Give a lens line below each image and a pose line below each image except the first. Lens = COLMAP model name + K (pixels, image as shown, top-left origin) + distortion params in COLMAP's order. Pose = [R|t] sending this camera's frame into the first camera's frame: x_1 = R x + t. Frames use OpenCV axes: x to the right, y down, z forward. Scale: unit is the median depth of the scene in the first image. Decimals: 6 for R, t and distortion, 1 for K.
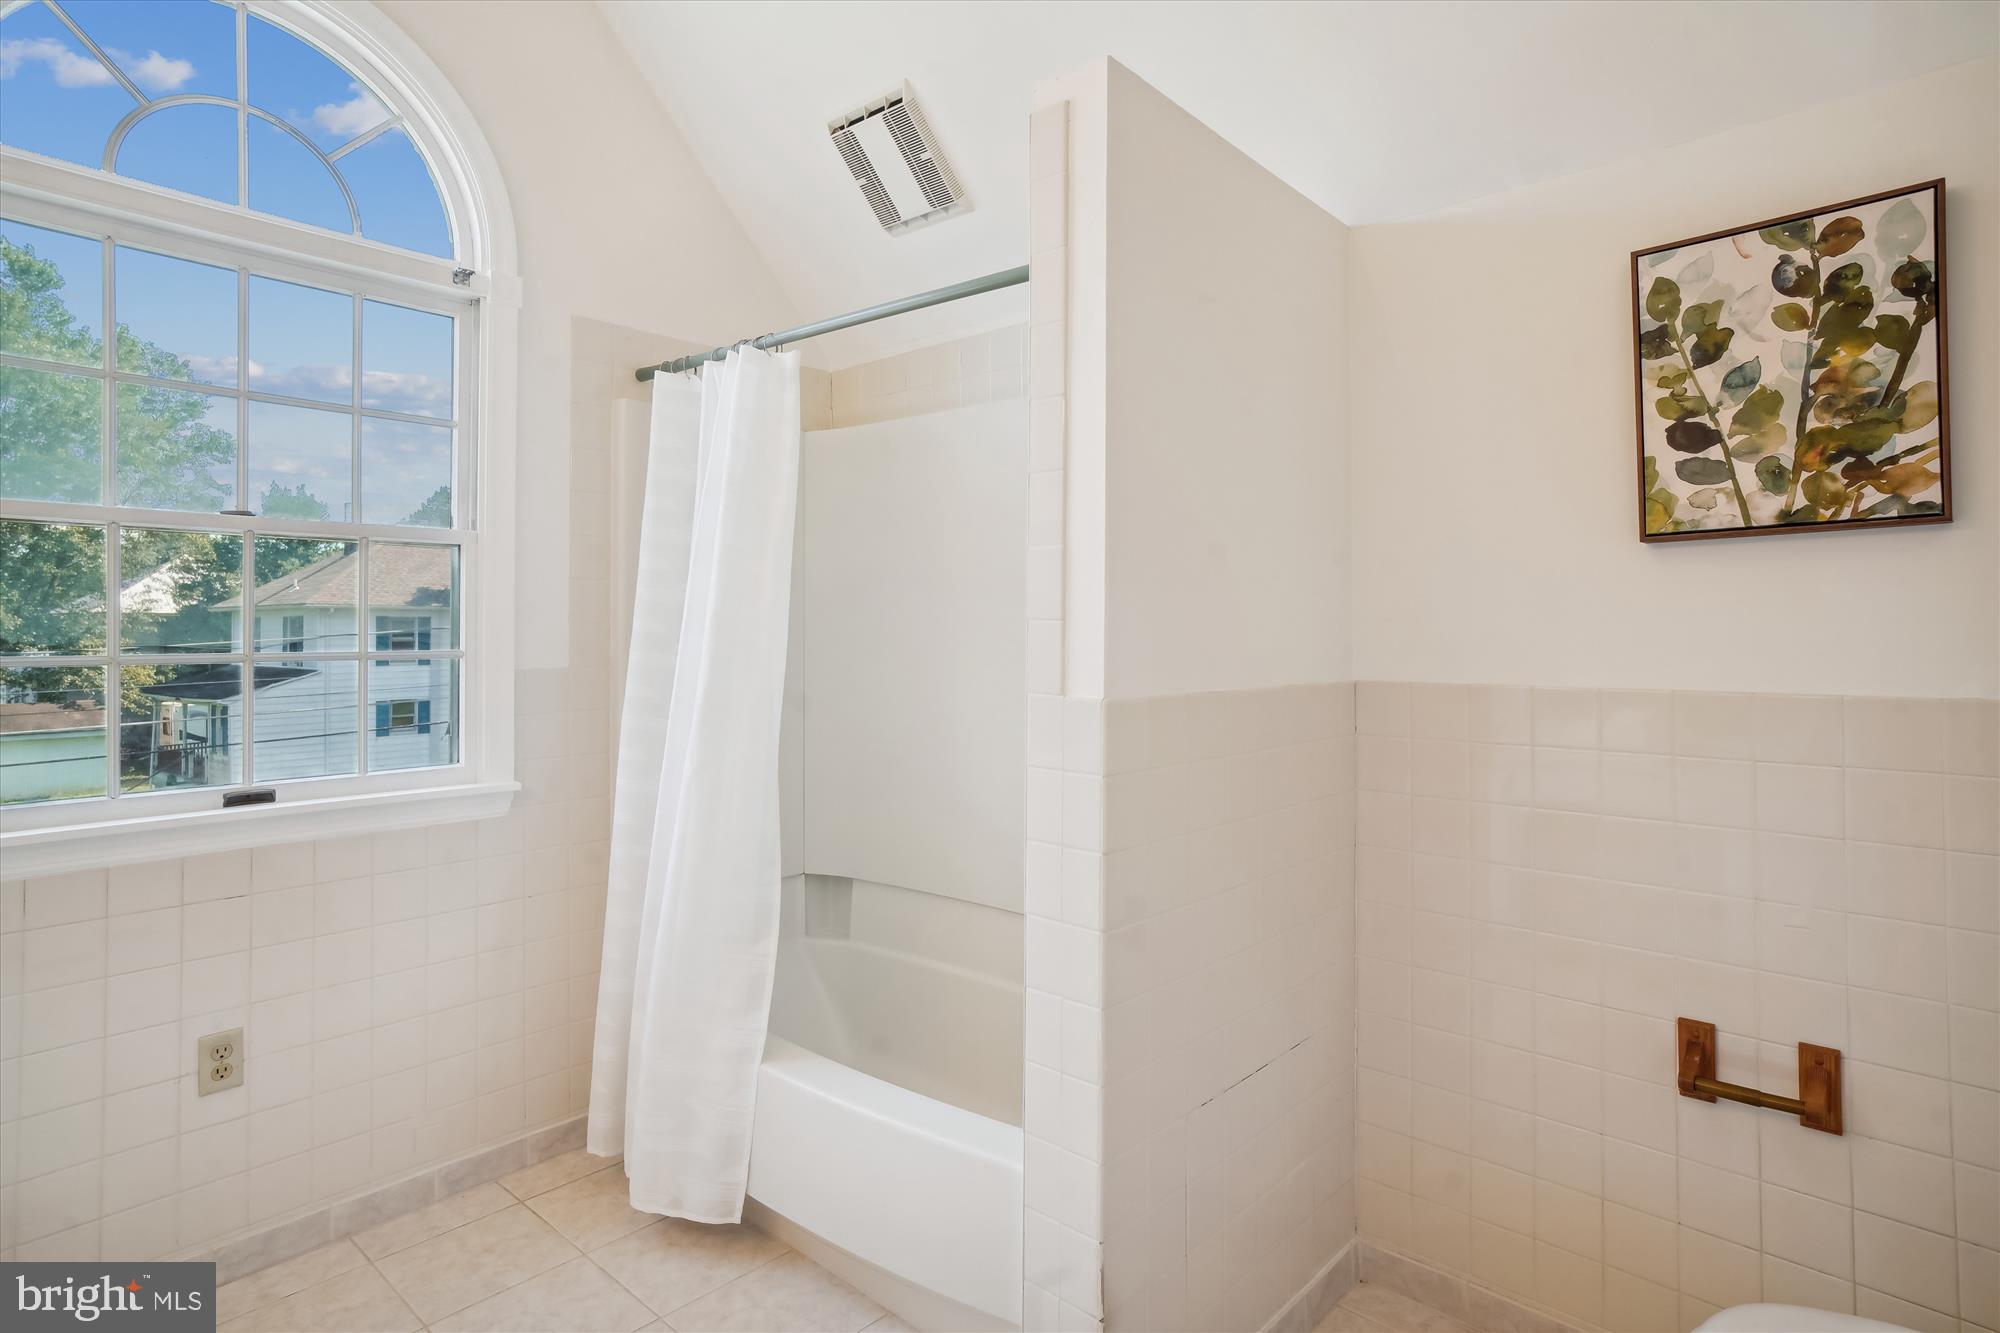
lens RADIAL K [[1066.4, 0, 997.9], [0, 1066.4, 637.4], [0, 0, 1]] dist [-0.026854, 0.026846]
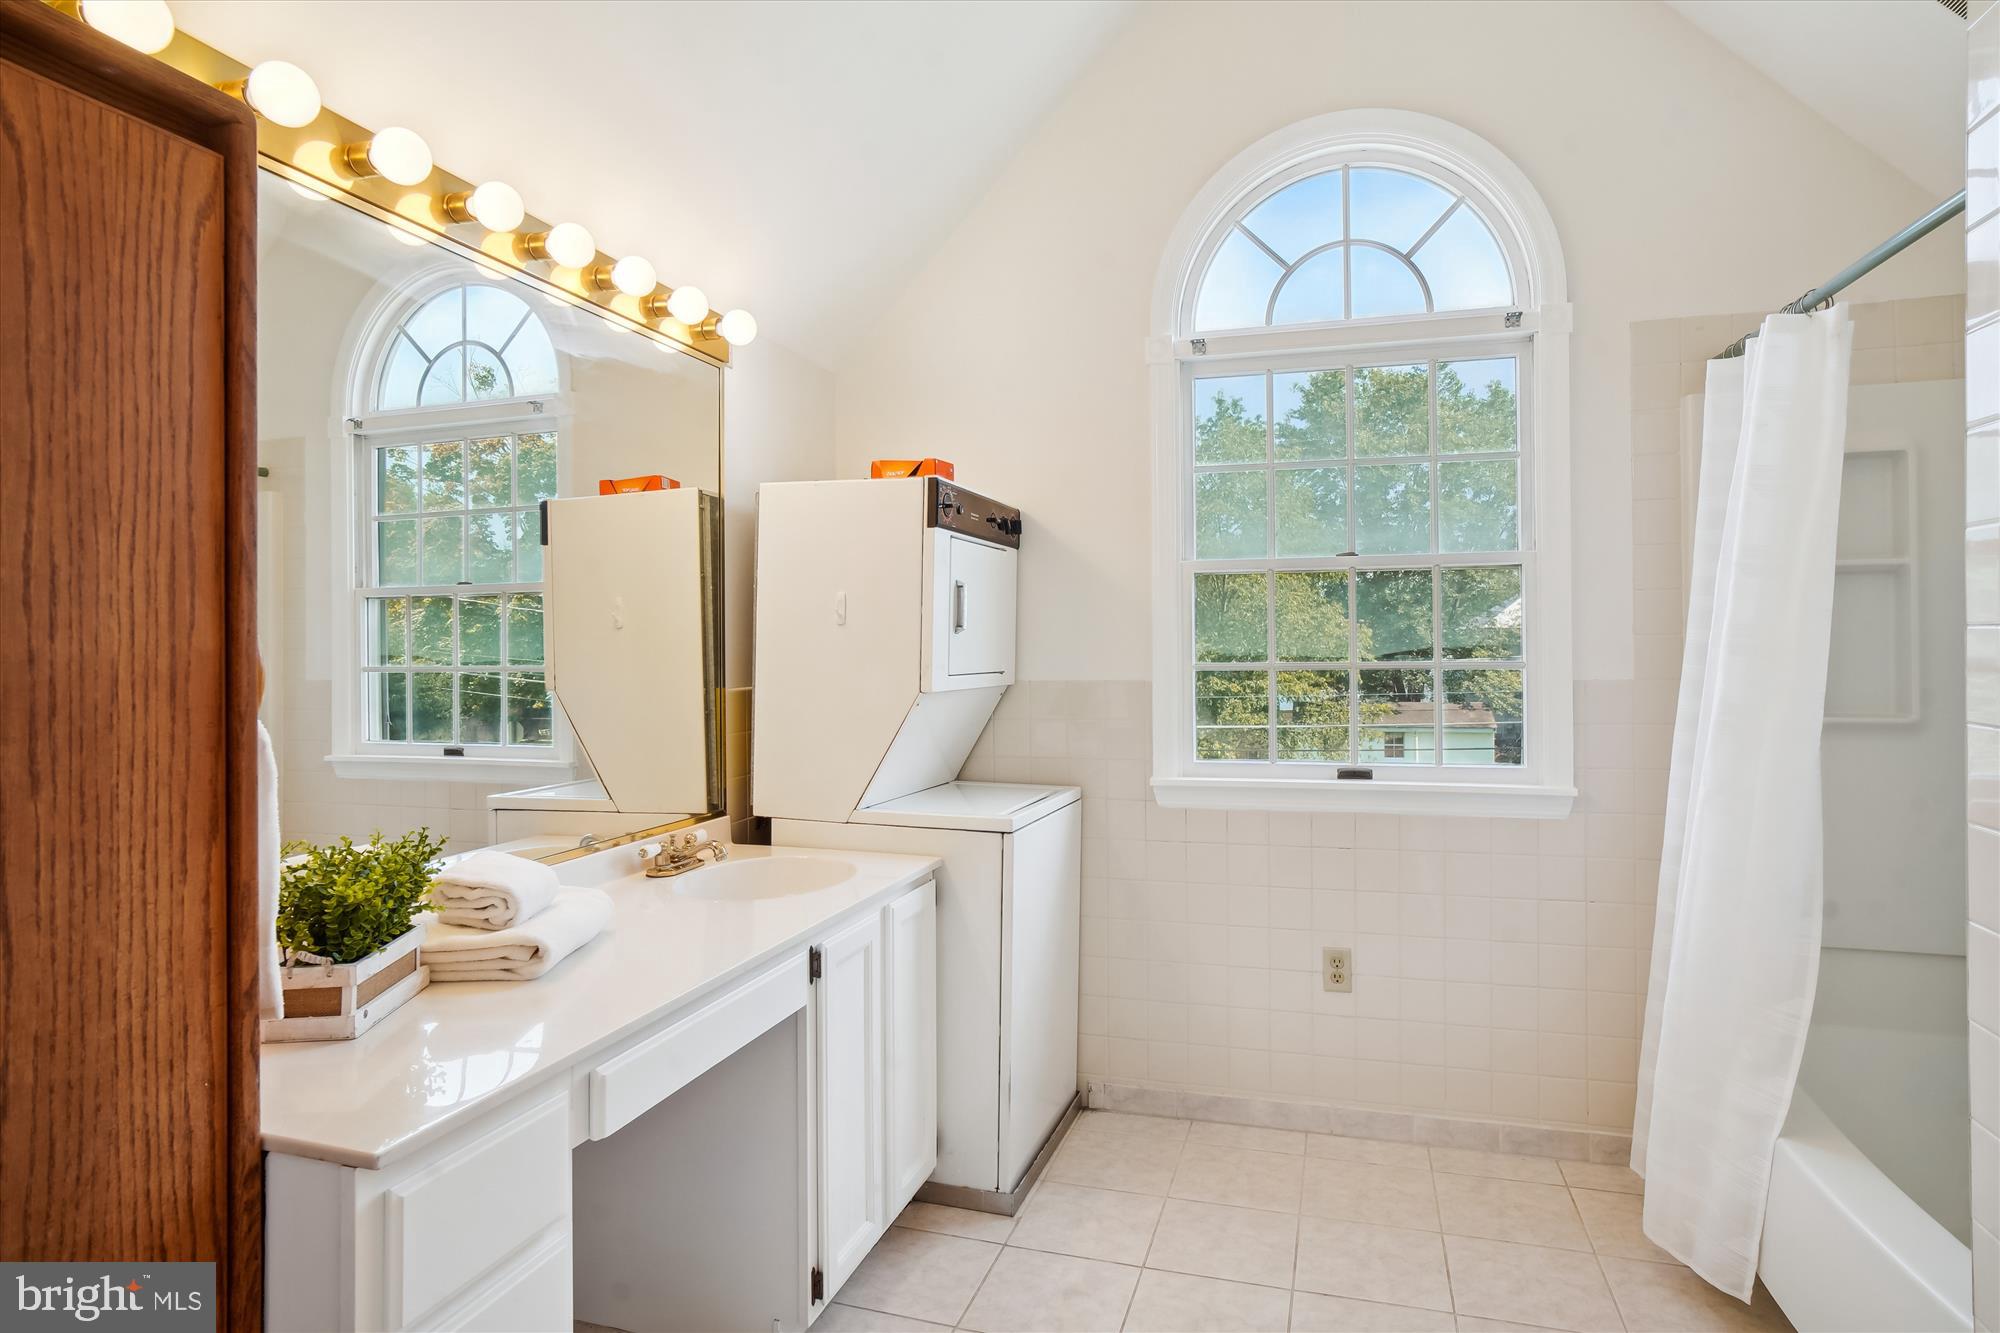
lens RADIAL K [[1086.9, 0, 1000.0], [0, 1086.9, 666.5], [0, 0, 1]] dist [-0.032262, 0.028125]
pose [[0.418740, 0.009955, -0.908051, 0.295487], [0.005176, 0.999897, 0.013349, -0.000018], [0.908091, -0.010290, 0.418646, 0.049390]]
